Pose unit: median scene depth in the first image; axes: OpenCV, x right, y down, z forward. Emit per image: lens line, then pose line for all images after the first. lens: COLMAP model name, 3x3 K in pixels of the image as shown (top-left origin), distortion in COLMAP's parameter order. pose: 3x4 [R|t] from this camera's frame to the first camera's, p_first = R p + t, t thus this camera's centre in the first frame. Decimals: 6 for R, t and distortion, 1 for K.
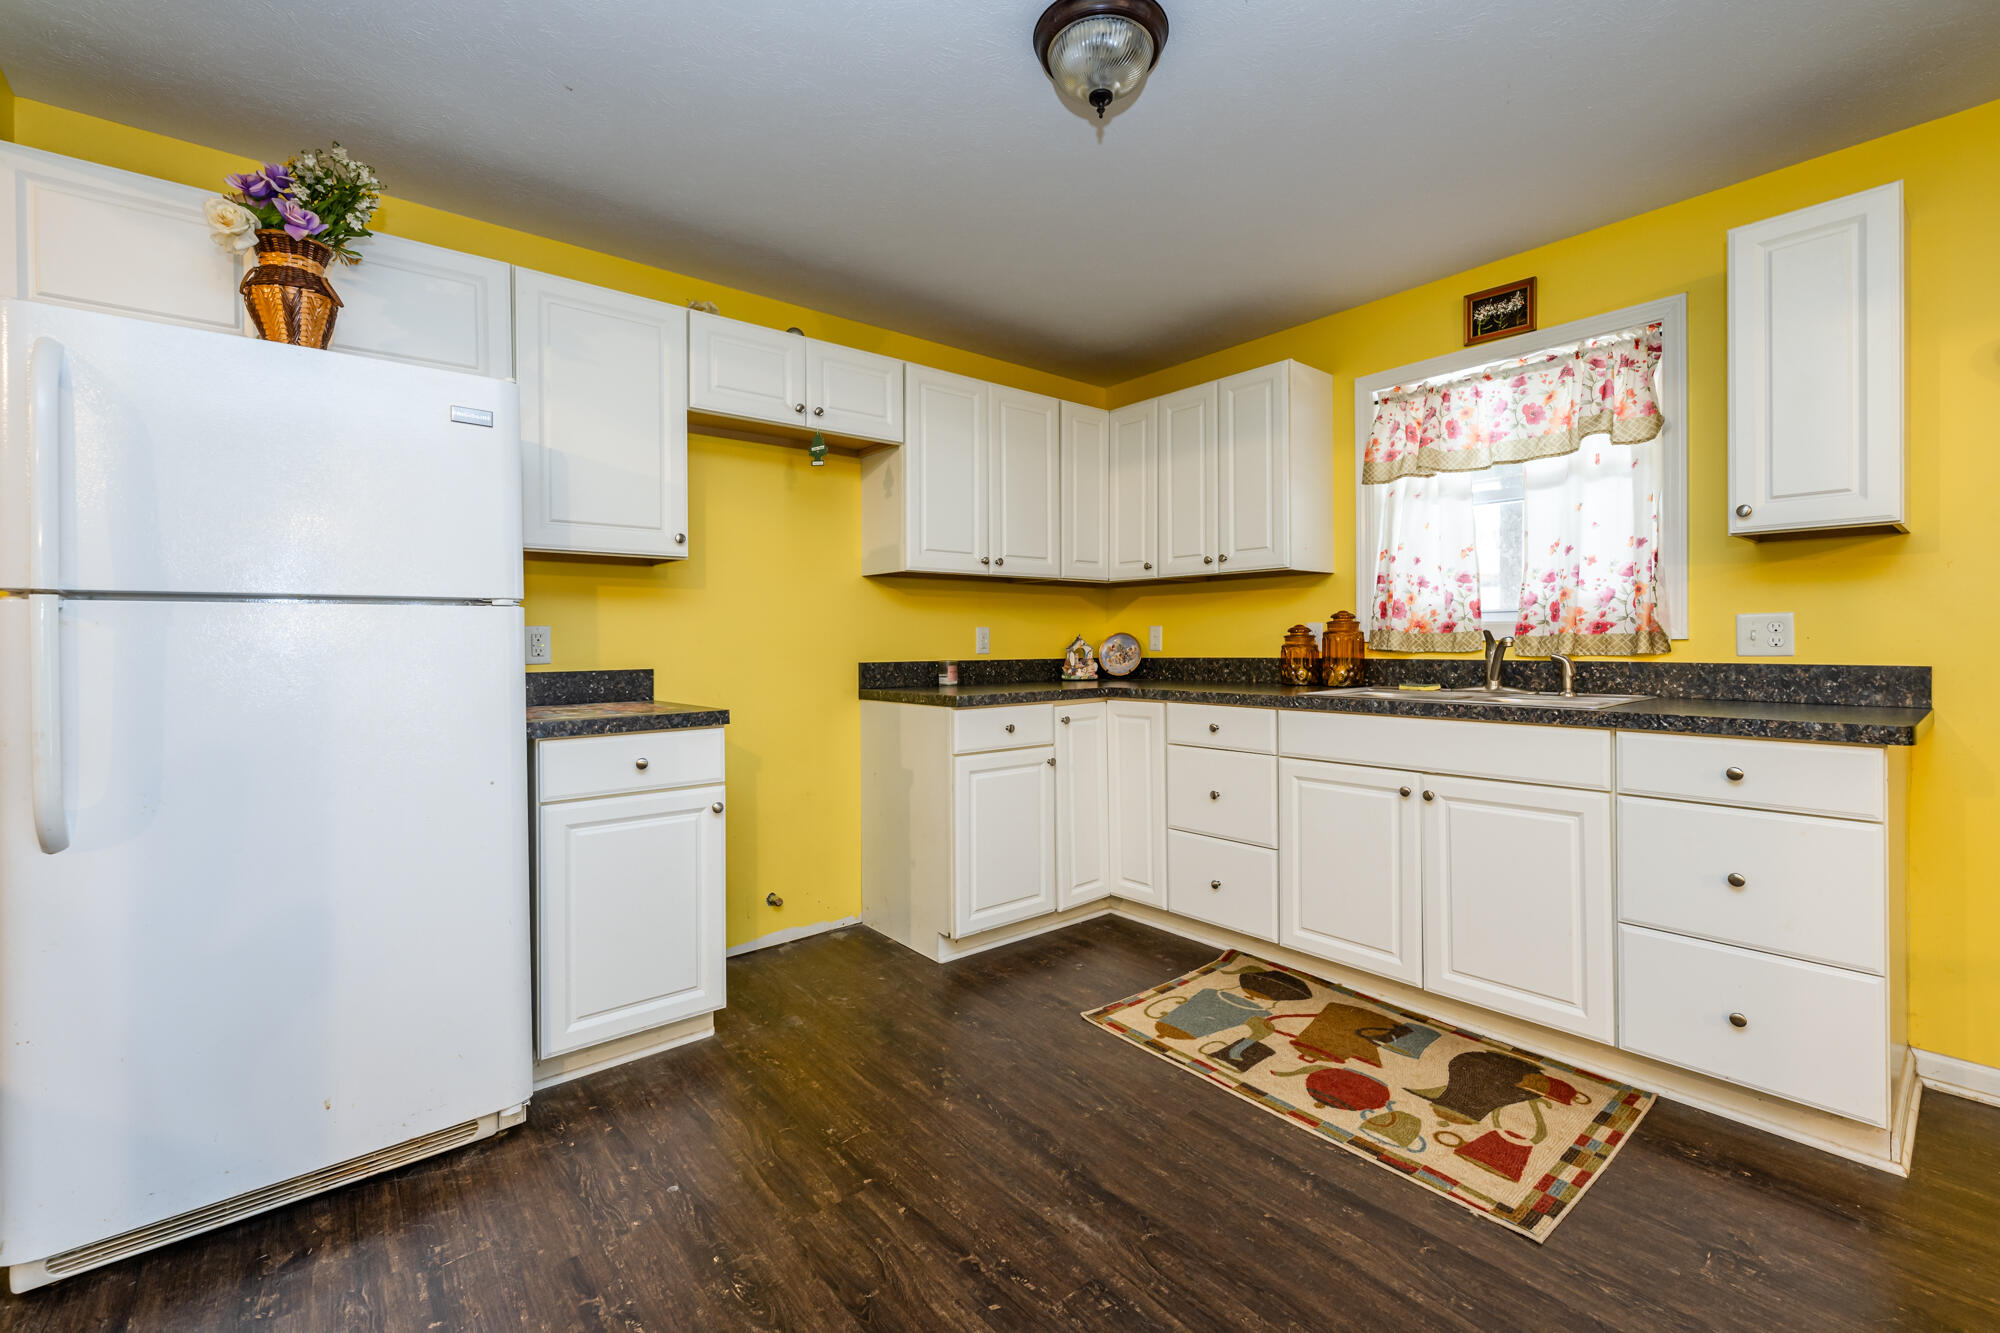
lens RADIAL K [[844.1, 0, 1032.5], [0, 844.1, 638.0], [0, 0, 1]] dist [0.000979, 0.000041]
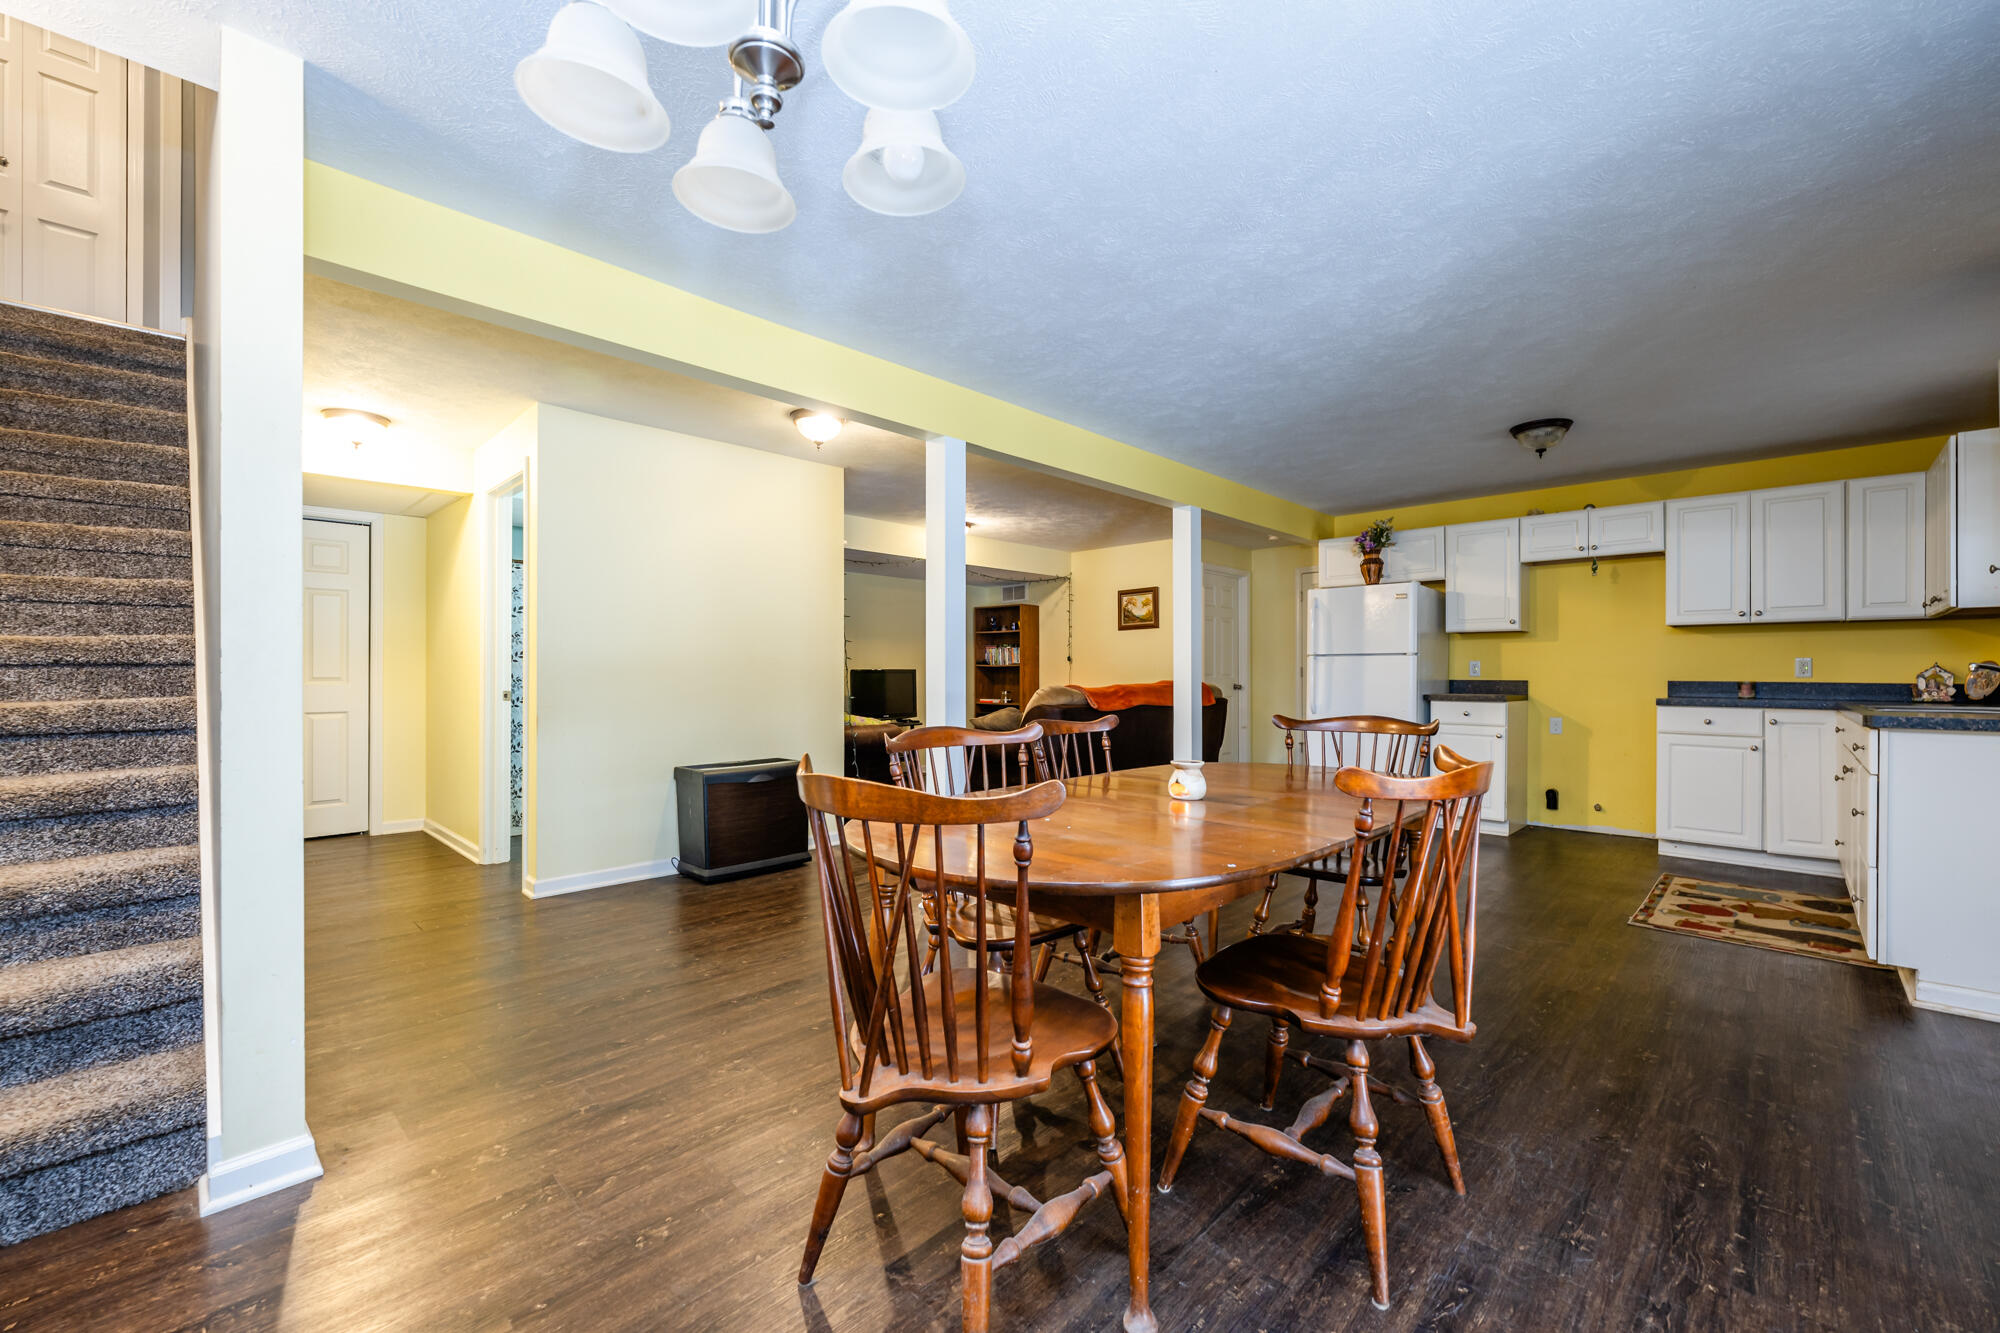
lens RADIAL K [[821.8, 0, 999.3], [0, 821.8, 670.5], [0, 0, 1]] dist [0.000243, -0.000250]
pose [[0.082613, 0.002939, -0.996577, 1.349581], [-0.003468, 0.999990, 0.002661, 0.009421], [0.996576, 0.003237, 0.082623, -0.449439]]
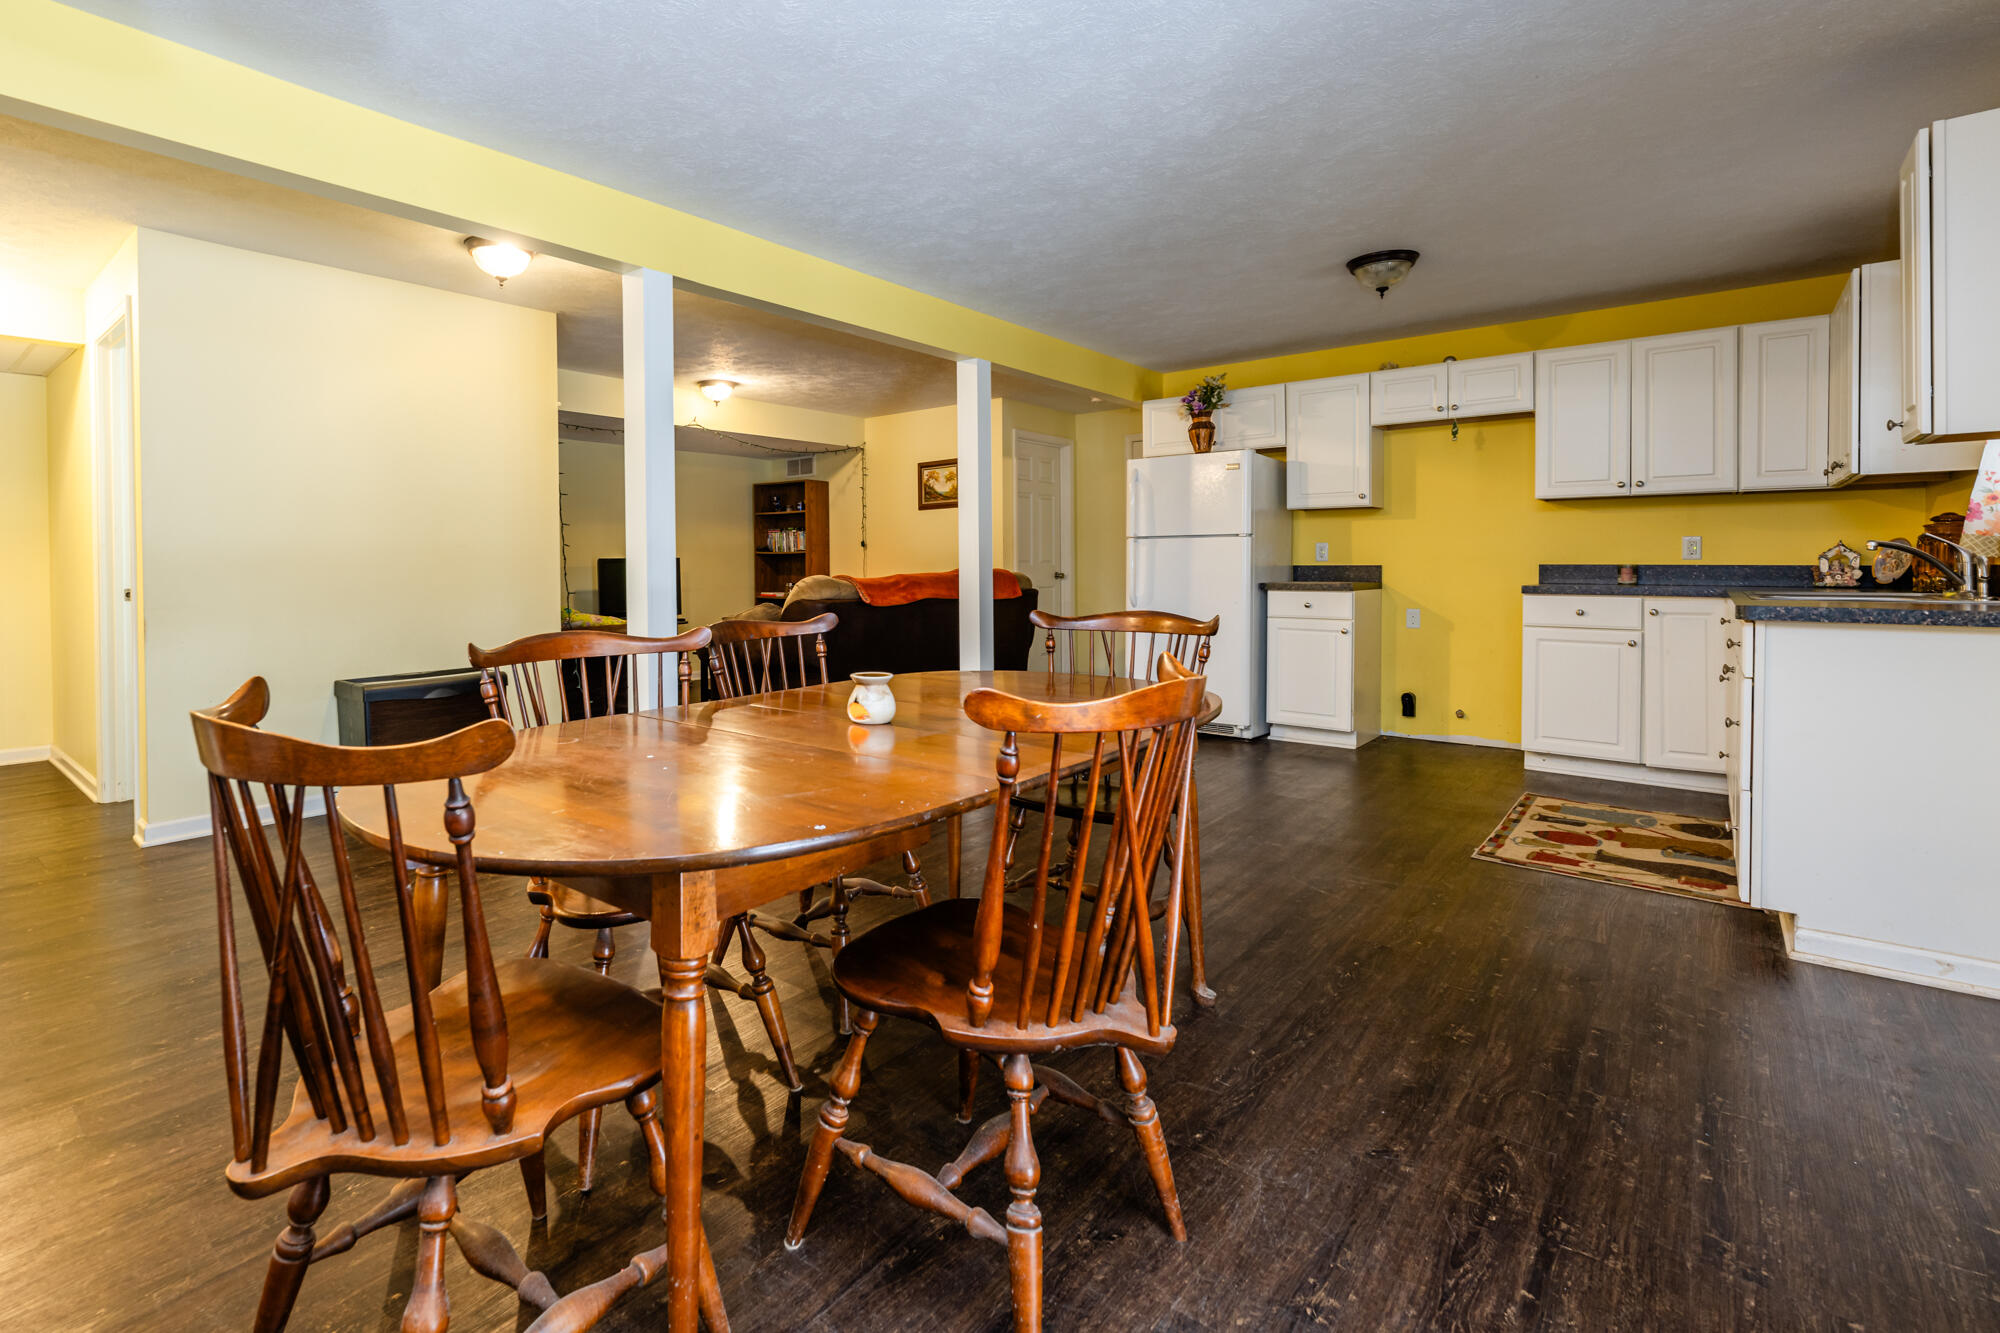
lens RADIAL K [[942.2, 0, 855.3], [0, 942.2, 572.9], [0, 0, 1]] dist [-0.000271, -0.000169]
pose [[0.111835, 0.017683, -0.993569, 1.280678], [0.004449, 0.999823, 0.018295, 0.009896], [0.993717, -0.006466, 0.111737, -0.310741]]
